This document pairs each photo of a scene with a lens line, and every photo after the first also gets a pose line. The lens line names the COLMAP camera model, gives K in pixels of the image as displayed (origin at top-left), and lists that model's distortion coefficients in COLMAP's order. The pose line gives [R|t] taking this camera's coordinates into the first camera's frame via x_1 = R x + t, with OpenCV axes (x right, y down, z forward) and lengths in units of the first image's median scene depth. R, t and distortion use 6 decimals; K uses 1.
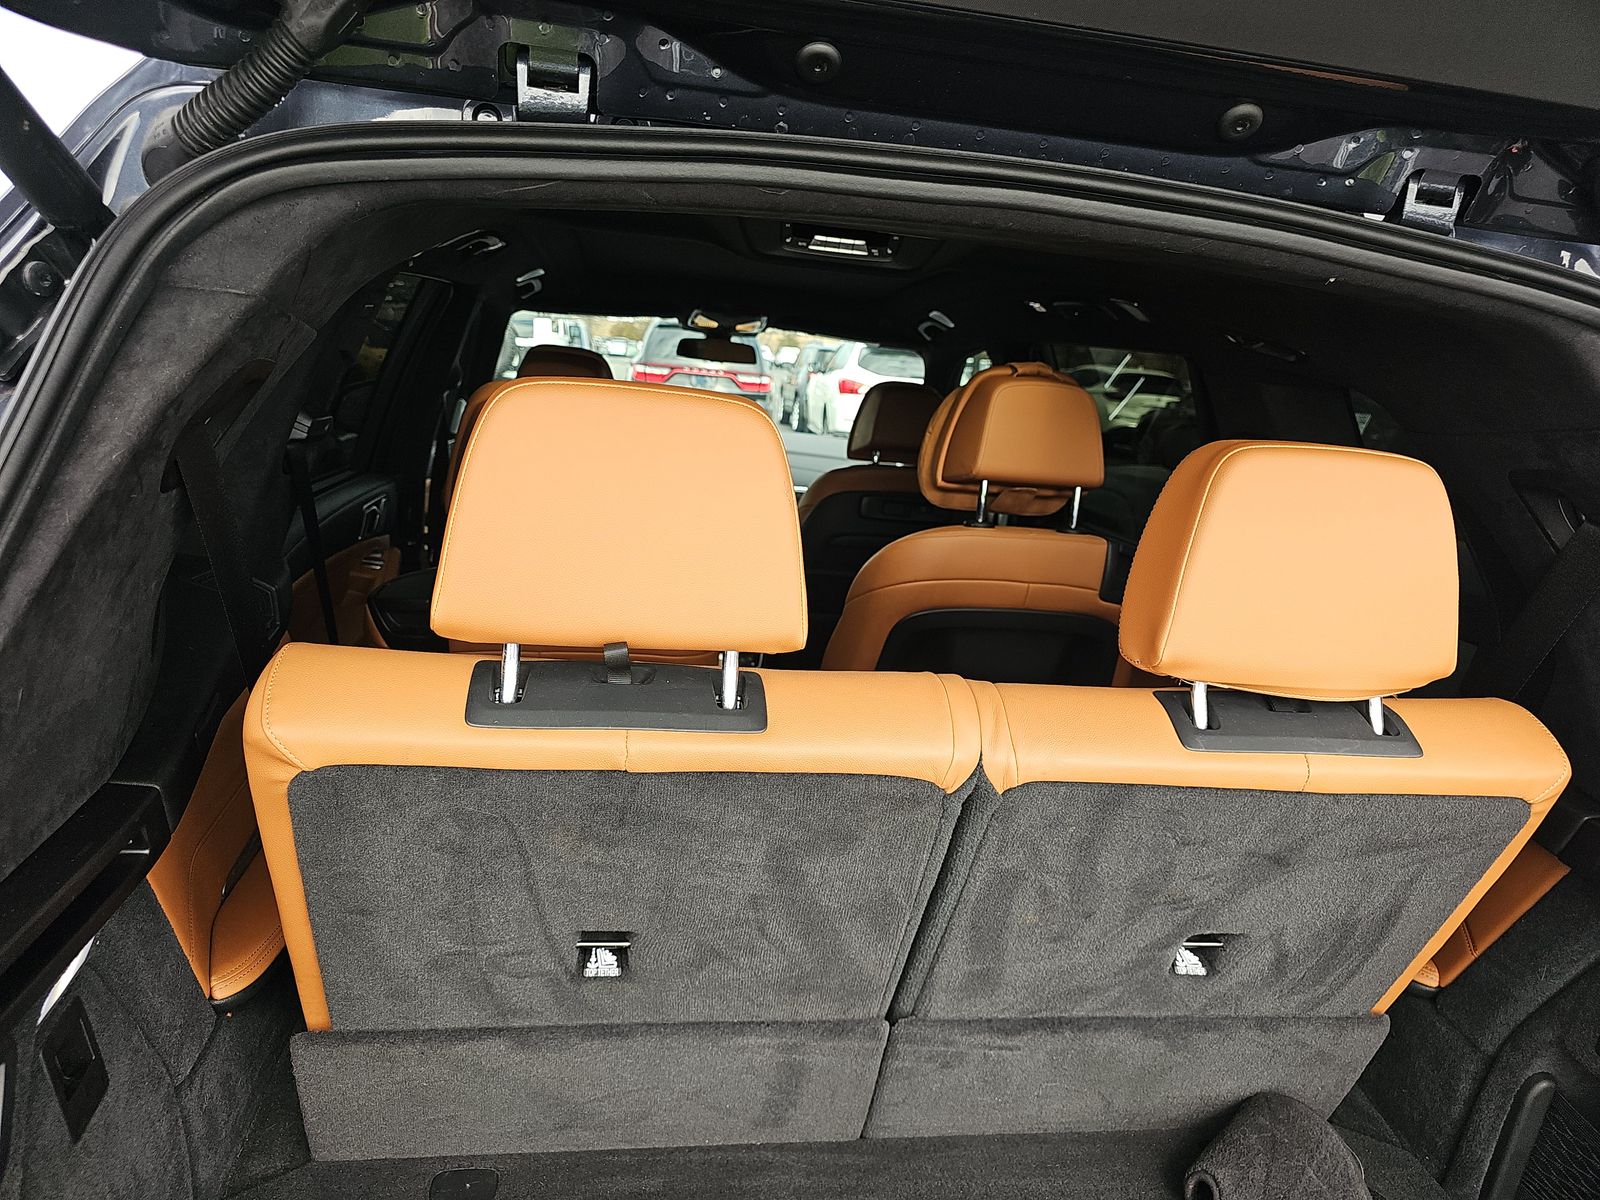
lens RADIAL K [[1060.6, 0, 800.0], [0, 1060.6, 600.0], [0, 0, 1]] dist [0.031838, -0.029856]
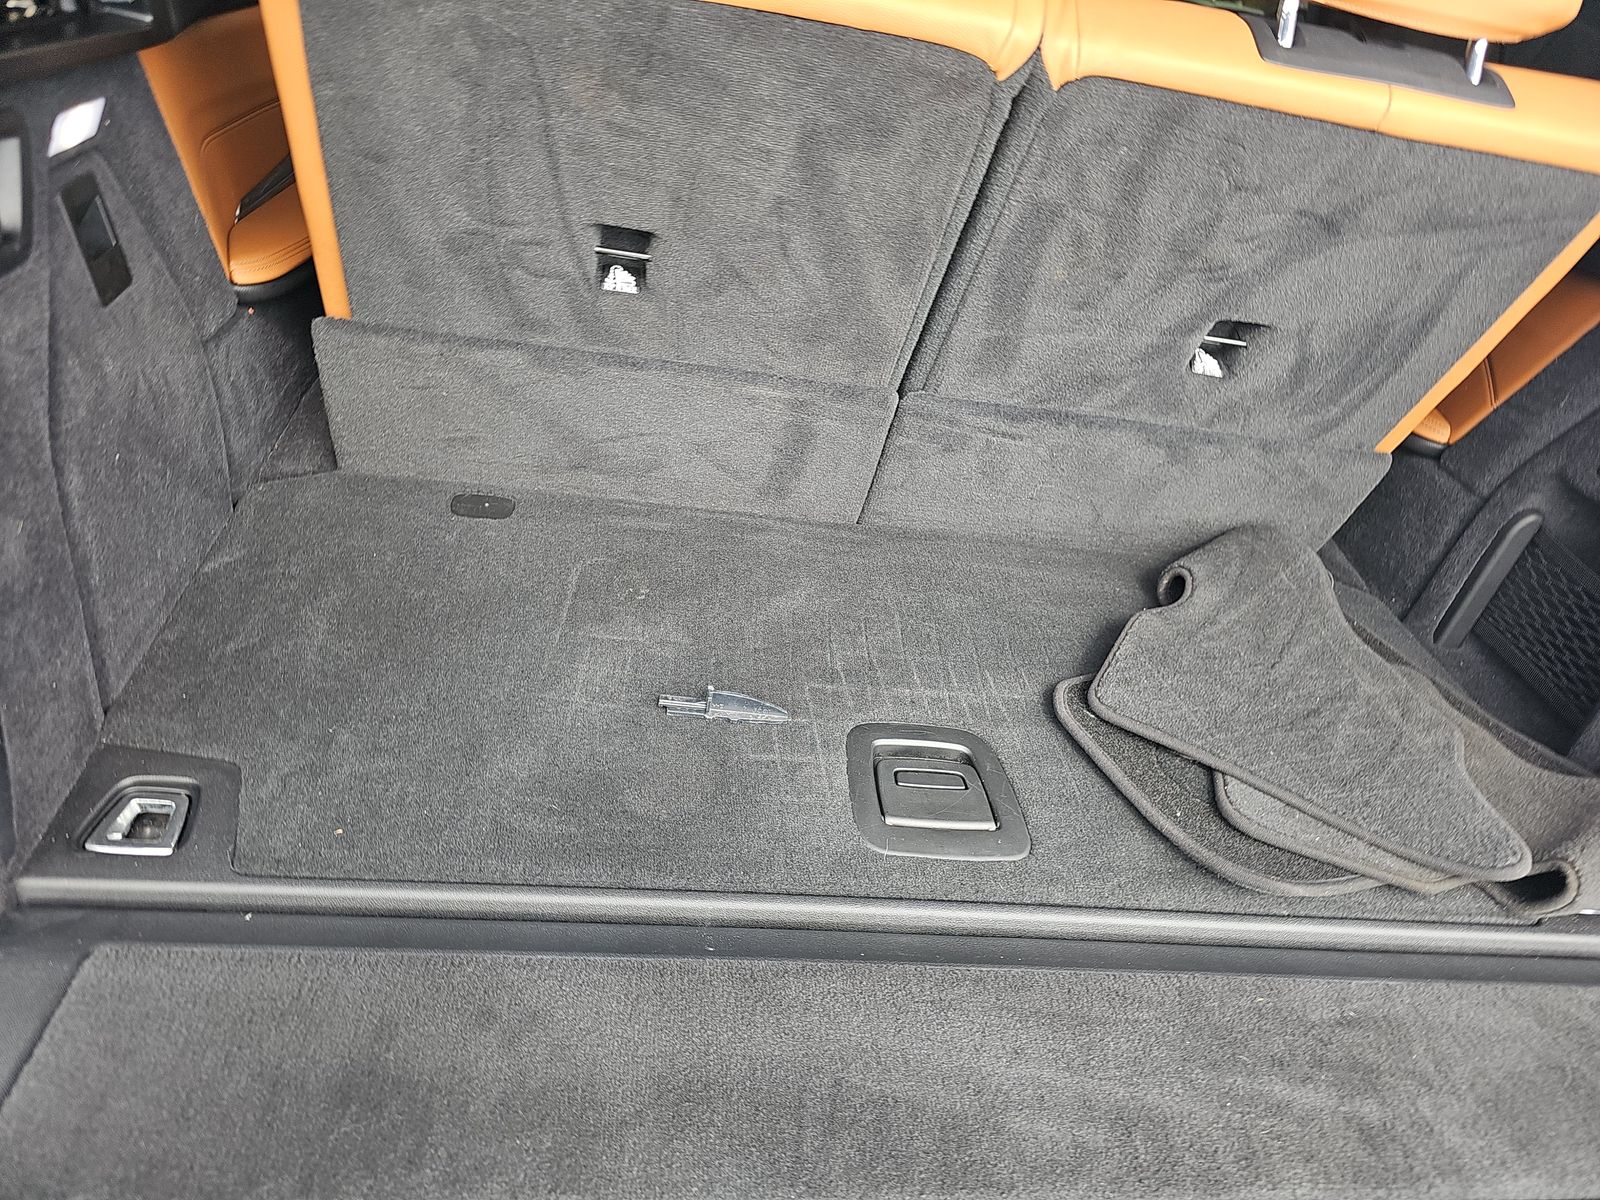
lens RADIAL K [[1045.7, 0, 786.2], [0, 1045.7, 598.7], [0, 0, 1]] dist [0.043722, -0.045826]
pose [[0.995537, 0.093670, -0.011454, 0.006822], [-0.086459, 0.953999, 0.287073, 0.318387], [0.037817, -0.284802, 0.957840, -0.015335]]
